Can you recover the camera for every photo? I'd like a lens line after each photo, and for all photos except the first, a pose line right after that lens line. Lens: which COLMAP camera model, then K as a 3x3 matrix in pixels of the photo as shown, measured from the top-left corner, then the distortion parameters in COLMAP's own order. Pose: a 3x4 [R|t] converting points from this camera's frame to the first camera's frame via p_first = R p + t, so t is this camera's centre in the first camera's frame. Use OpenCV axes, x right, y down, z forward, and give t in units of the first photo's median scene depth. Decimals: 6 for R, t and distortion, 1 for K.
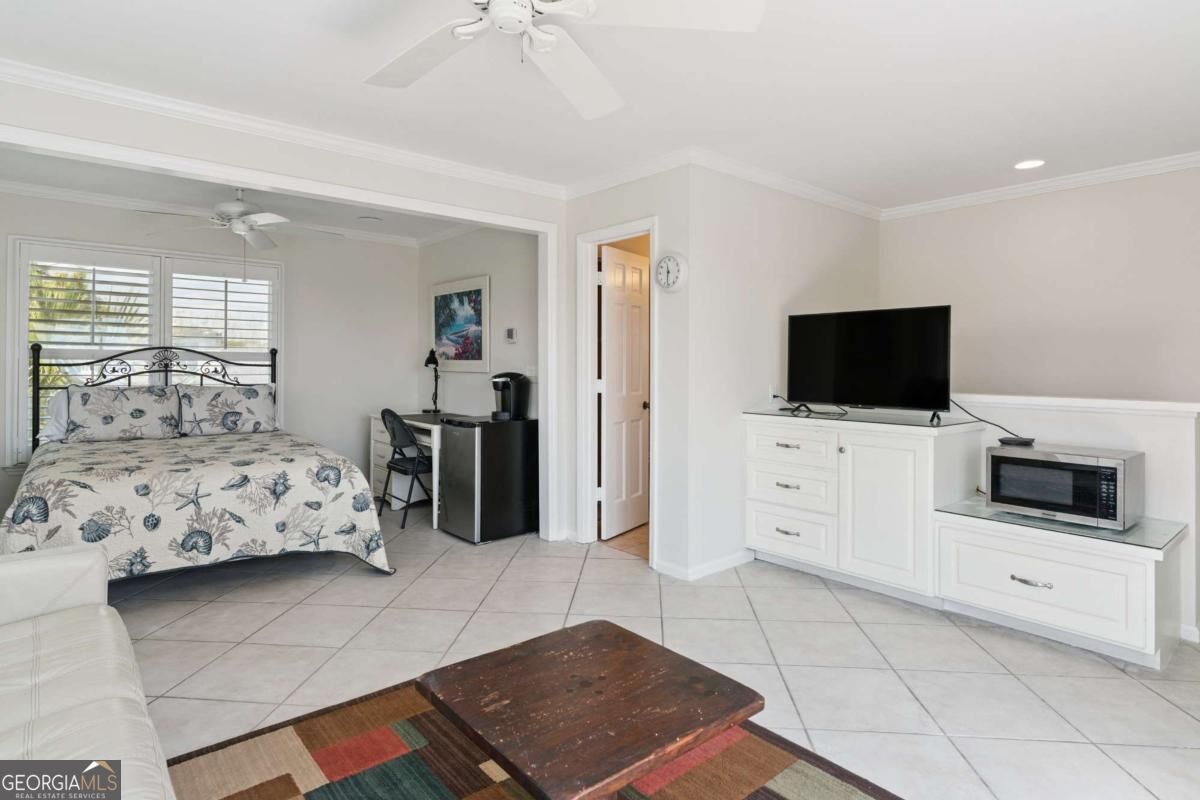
lens RADIAL K [[646.3, 0, 600.0], [0, 646.3, 400.0], [0, 0, 1]] dist [-0.000116, 0.000839]
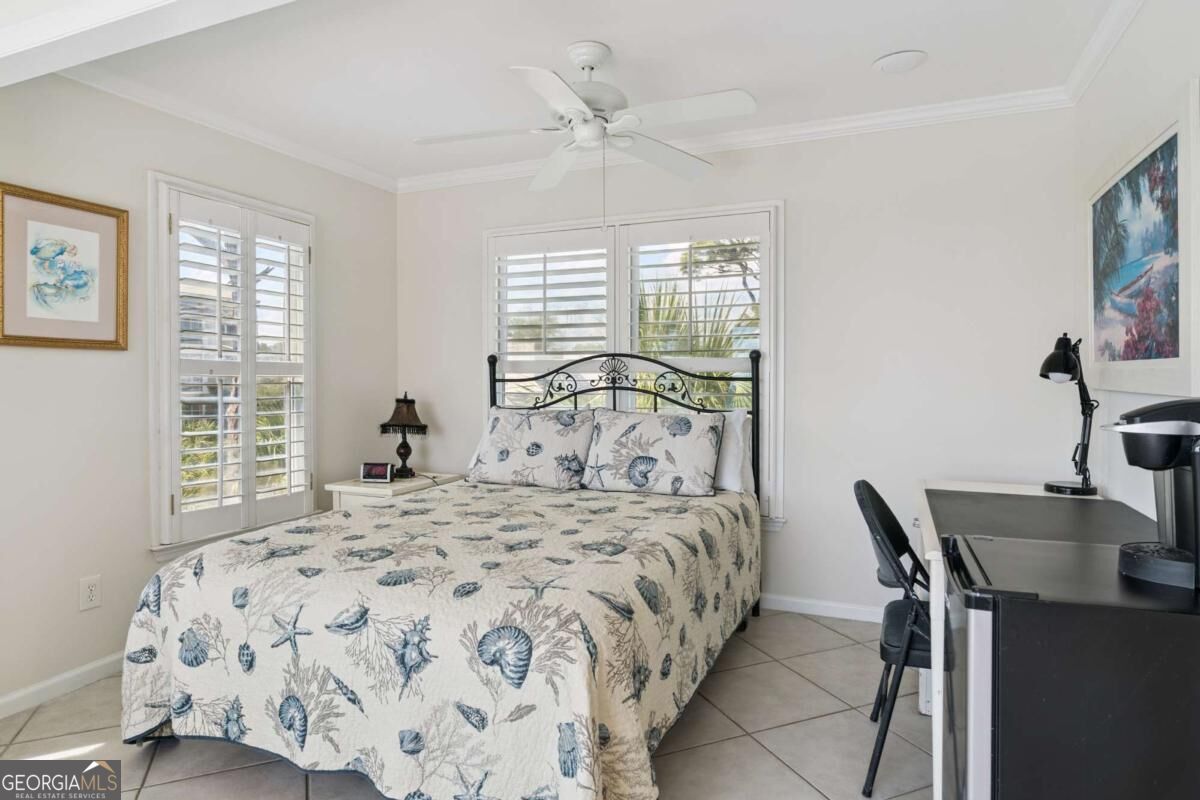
lens RADIAL K [[703.0, 0, 598.2], [0, 703.0, 394.2], [0, 0, 1]] dist [-0.004653, -0.000516]
pose [[0.453089, 0.011802, -0.891387, -0.005759], [-0.039981, 0.999175, -0.007093, -0.035629], [0.890568, 0.038852, 0.453188, 0.706066]]
